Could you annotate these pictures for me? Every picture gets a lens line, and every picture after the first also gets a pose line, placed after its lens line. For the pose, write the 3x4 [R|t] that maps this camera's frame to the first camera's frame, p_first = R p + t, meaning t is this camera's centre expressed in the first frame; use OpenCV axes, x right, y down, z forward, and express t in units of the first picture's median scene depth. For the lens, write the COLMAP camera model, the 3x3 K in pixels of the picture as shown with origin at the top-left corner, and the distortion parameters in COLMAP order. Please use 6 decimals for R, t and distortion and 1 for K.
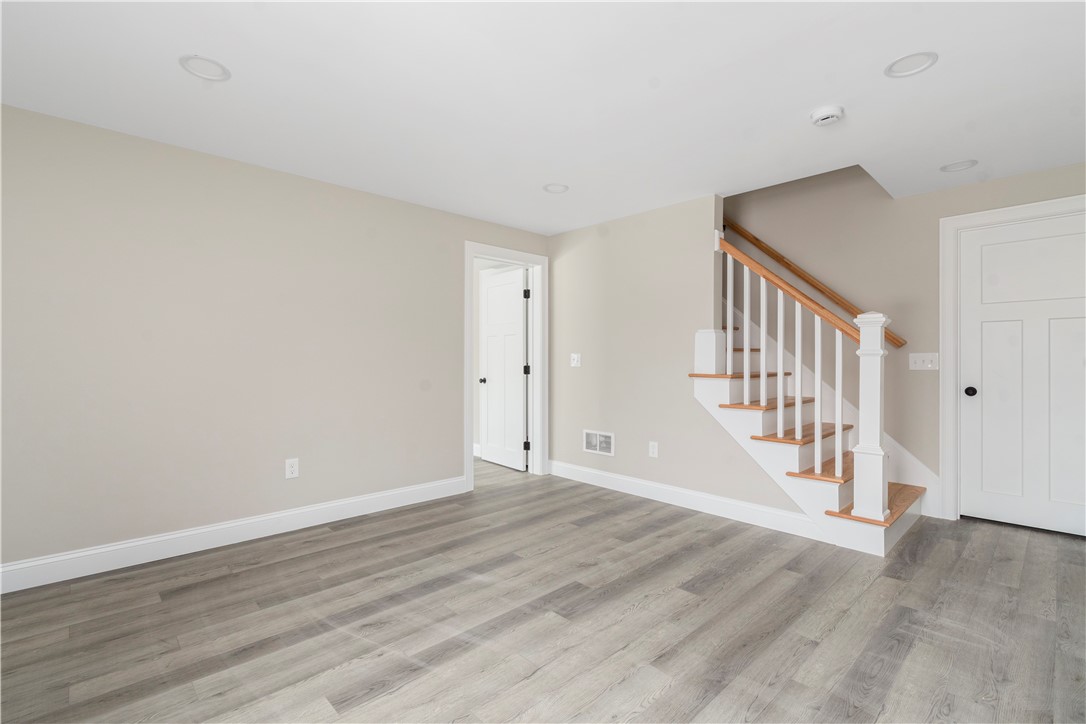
lens RADIAL K [[501.4, 0, 546.2], [0, 501.4, 360.2], [0, 0, 1]] dist [0.000963, -0.000393]
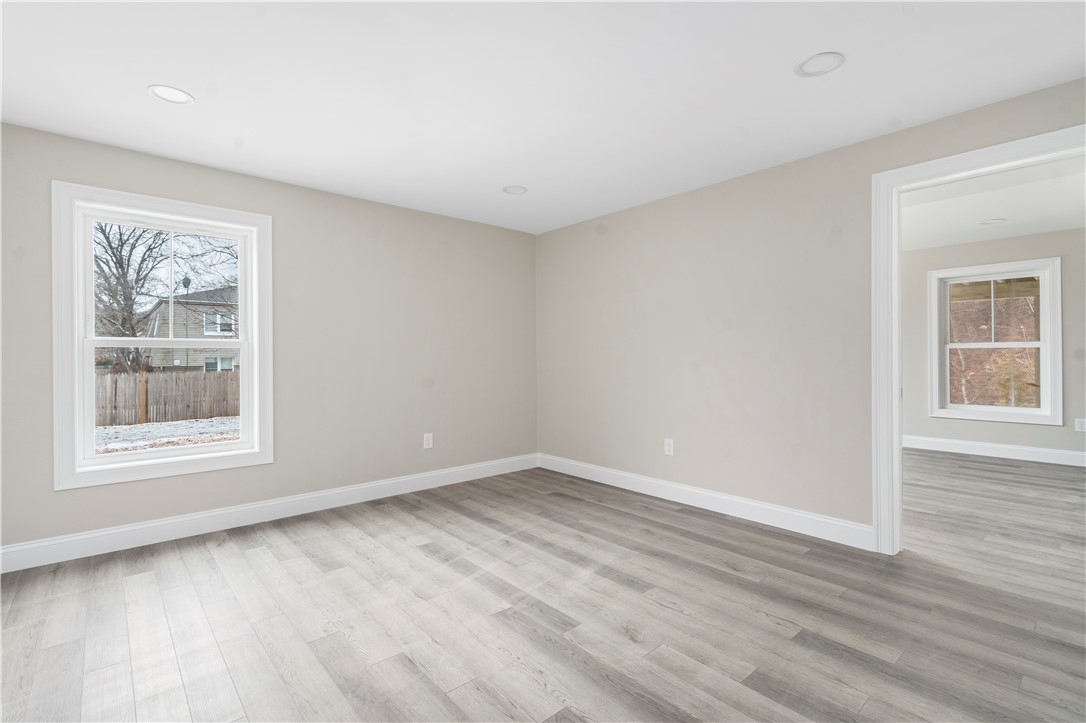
lens RADIAL K [[510.8, 0, 540.8], [0, 510.8, 359.4], [0, 0, 1]] dist [0.000393, 0.000148]
pose [[-0.064671, 0.005817, -0.997890, 0.881652], [0.002963, 0.999980, 0.005637, 0.003414], [0.997902, -0.002592, -0.064687, 0.973843]]
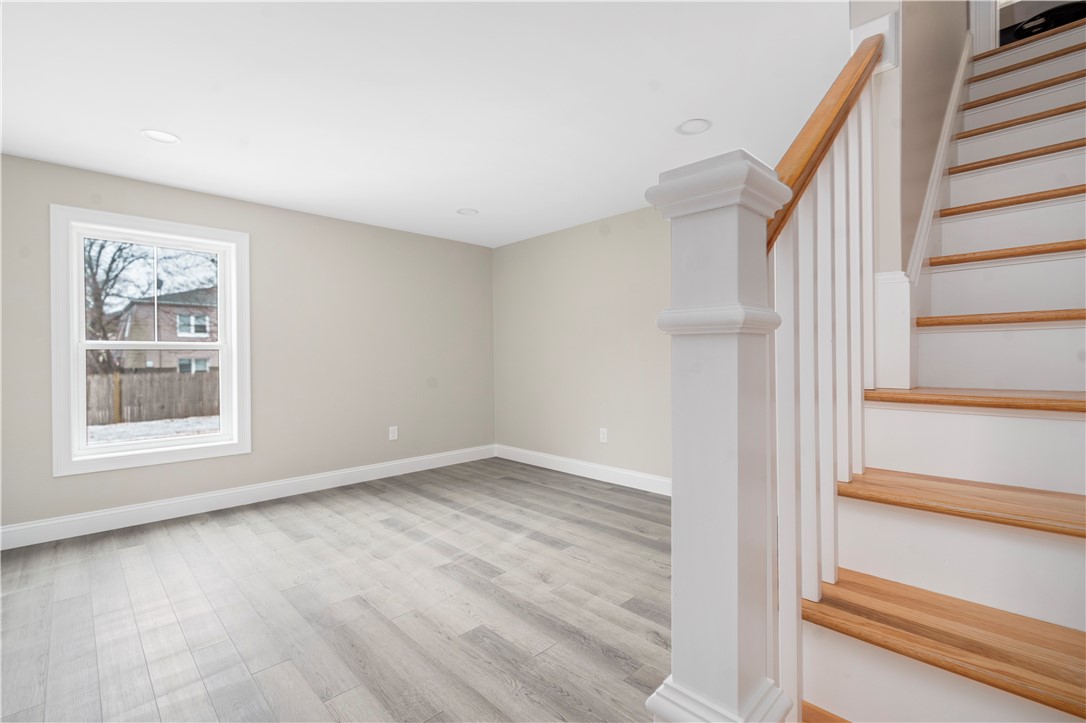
lens RADIAL K [[501.4, 0, 546.2], [0, 501.4, 359.7], [0, 0, 1]] dist [0.000963, -0.000393]
pose [[-0.012367, 0.006139, -0.999905, 1.062070], [0.006176, 0.999963, 0.006063, 0.002352], [0.999904, -0.006100, -0.012404, 1.079817]]
